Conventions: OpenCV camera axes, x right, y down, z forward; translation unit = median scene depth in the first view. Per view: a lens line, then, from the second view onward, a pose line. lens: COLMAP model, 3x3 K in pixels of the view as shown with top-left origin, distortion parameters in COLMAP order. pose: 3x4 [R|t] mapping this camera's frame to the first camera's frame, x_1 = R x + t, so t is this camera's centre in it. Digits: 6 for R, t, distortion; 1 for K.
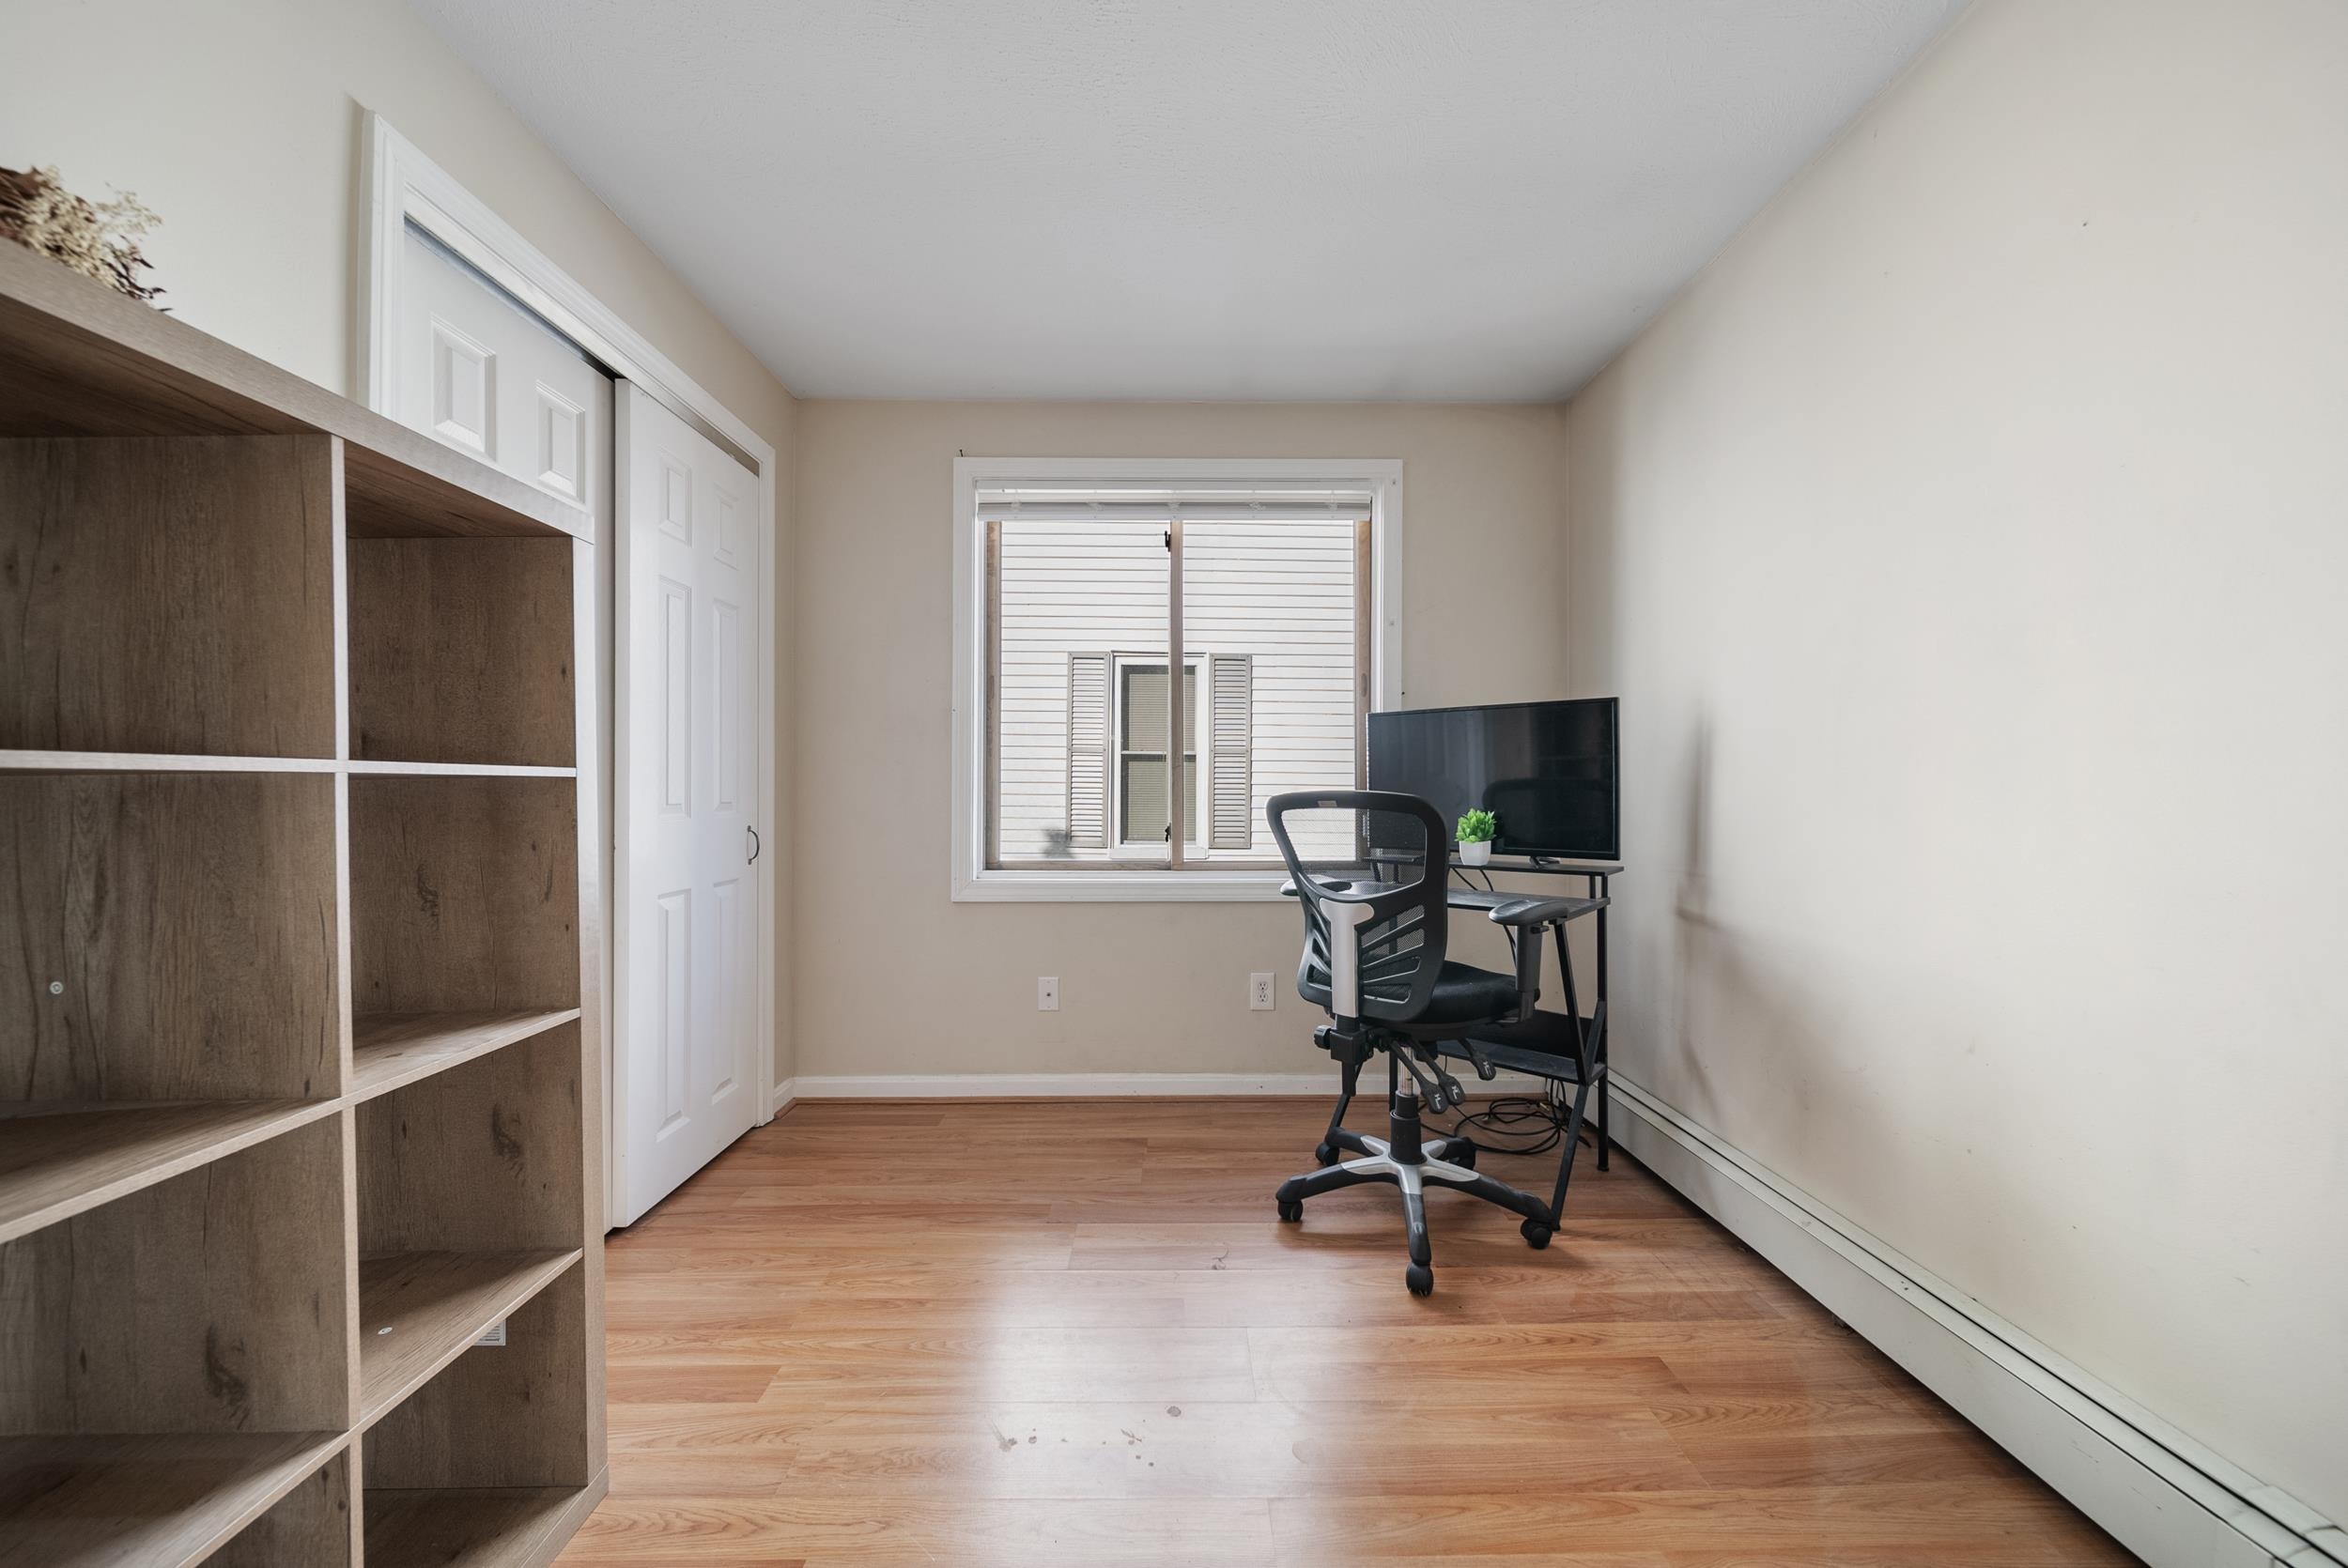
lens RADIAL K [[842.3, 0, 1180.0], [0, 842.3, 785.3], [0, 0, 1]] dist [-0.000382, -0.000521]
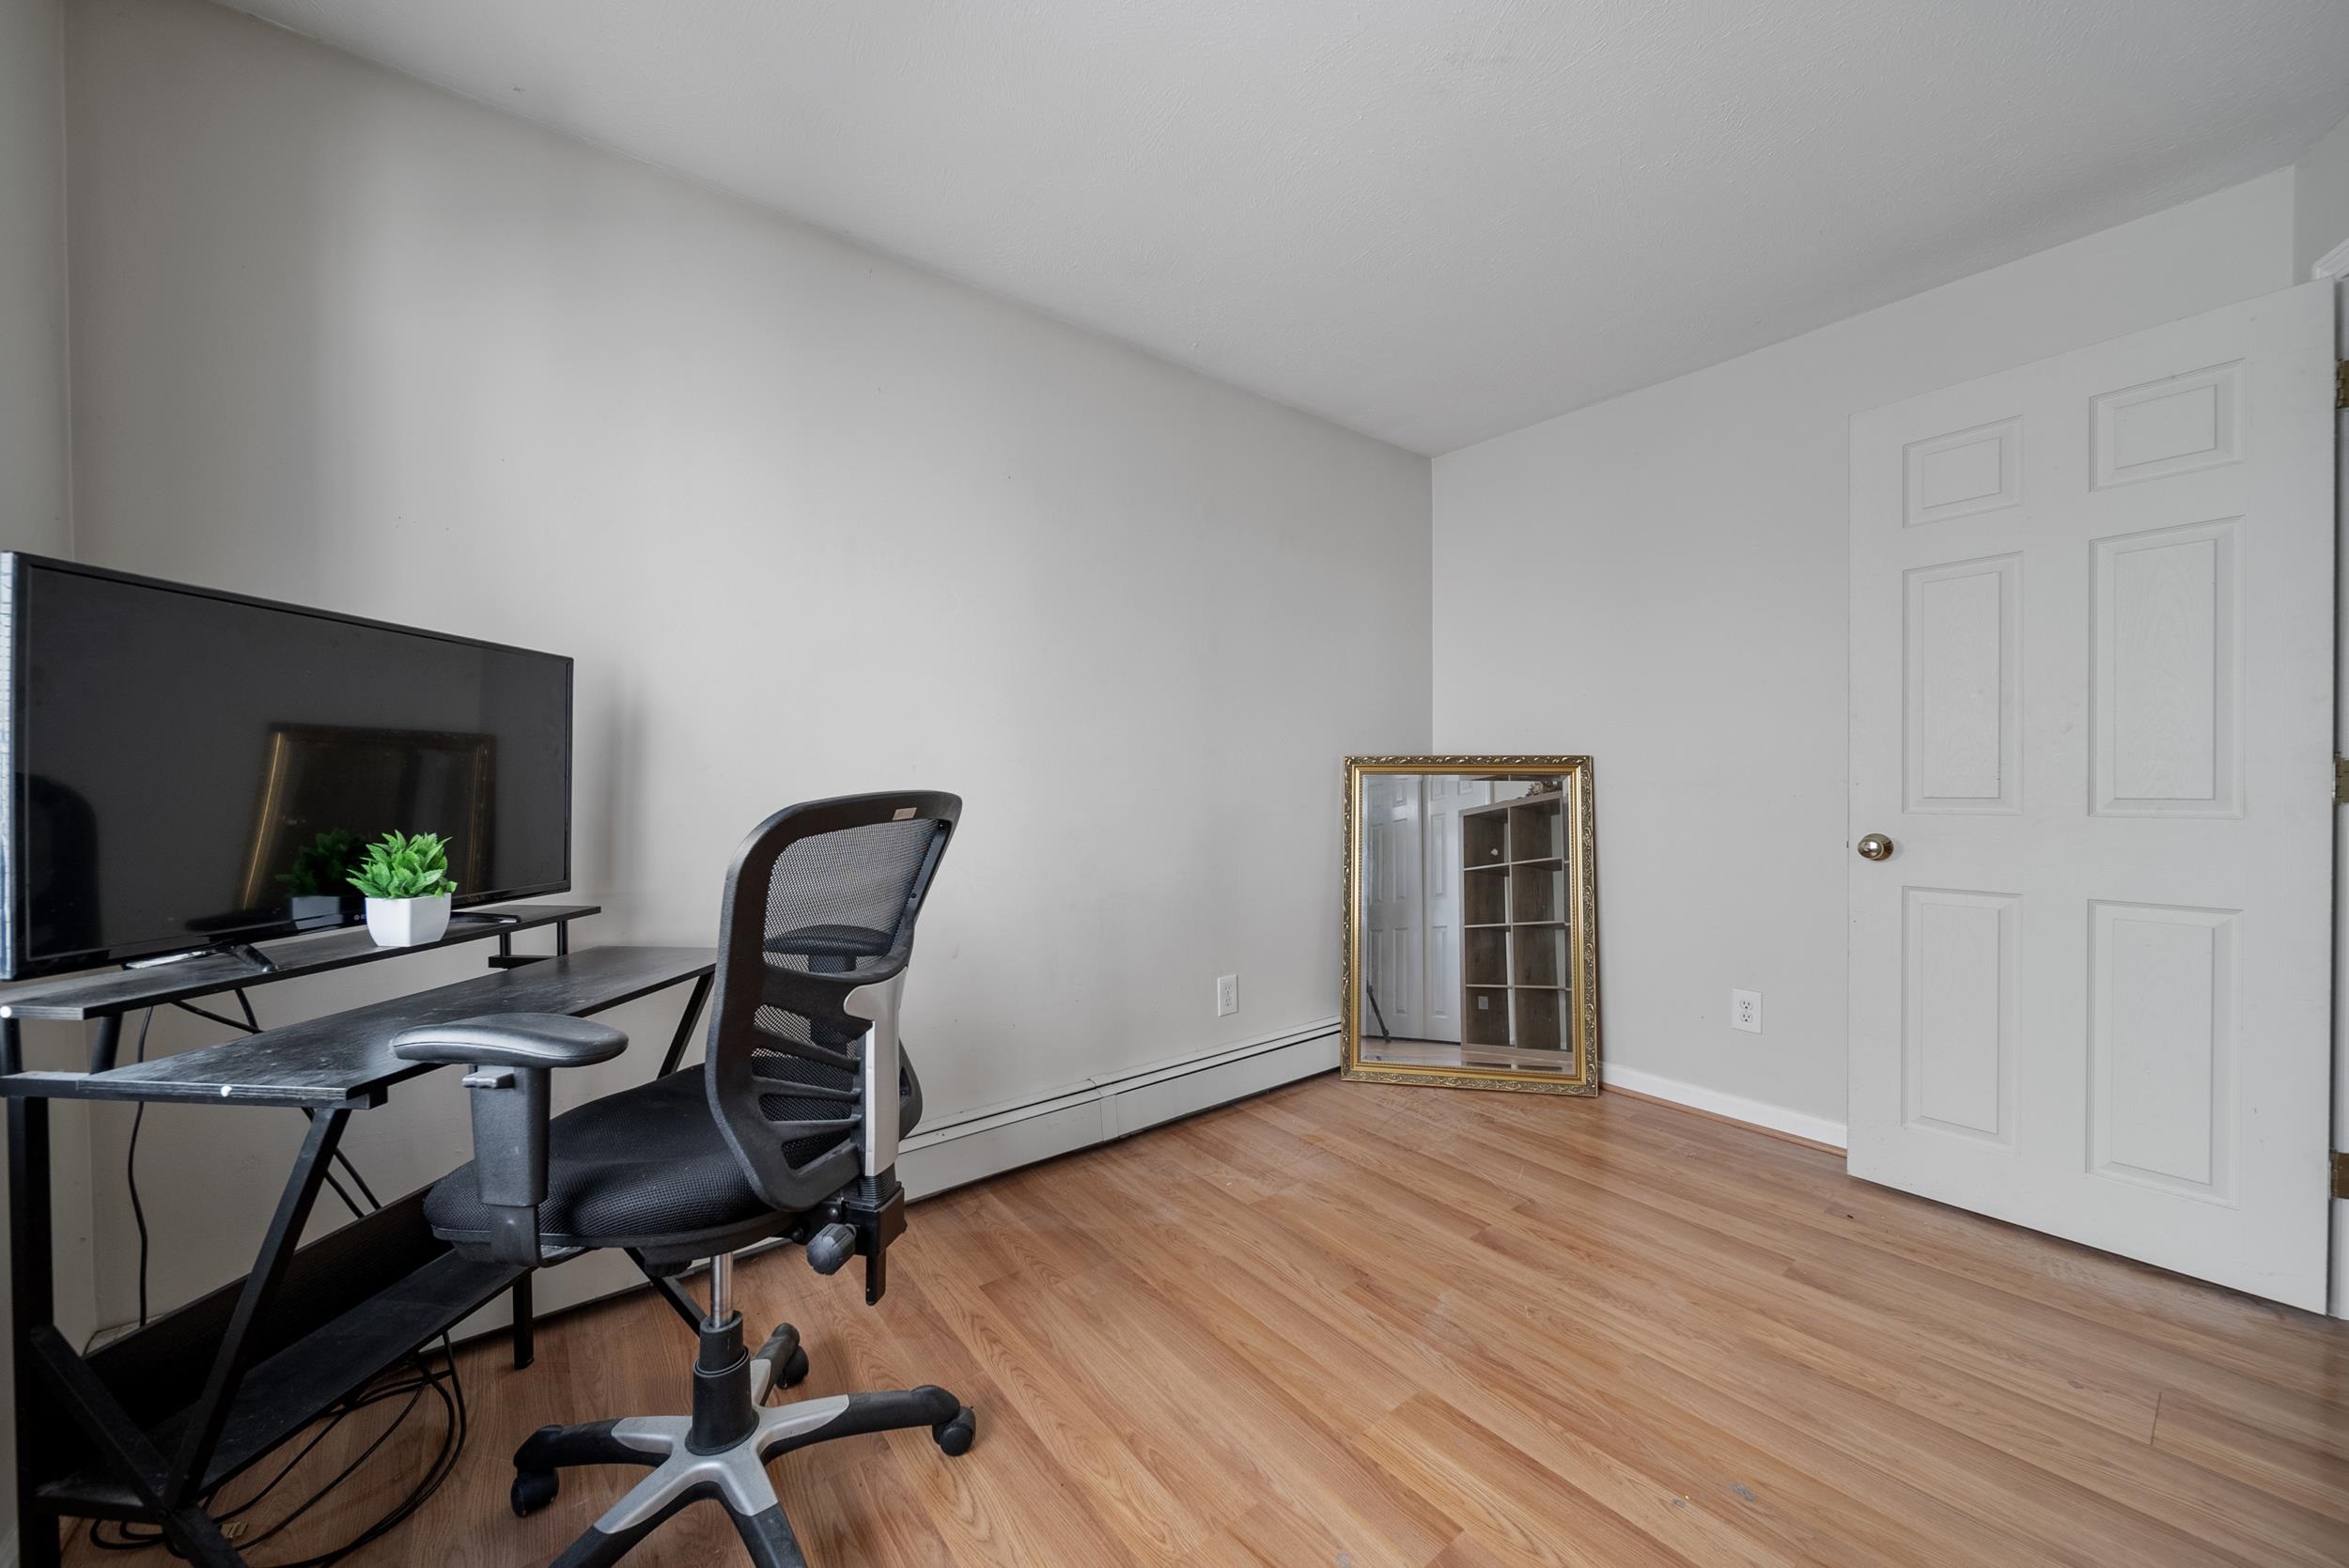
lens RADIAL K [[842.7, 0, 1180.5], [0, 842.7, 785.4], [0, 0, 1]] dist [-0.000382, -0.000521]
pose [[-0.598737, -0.004422, 0.800933, -0.550004], [-0.001832, 0.999990, 0.004152, -0.009507], [-0.800944, 0.001019, -0.598739, 1.574357]]
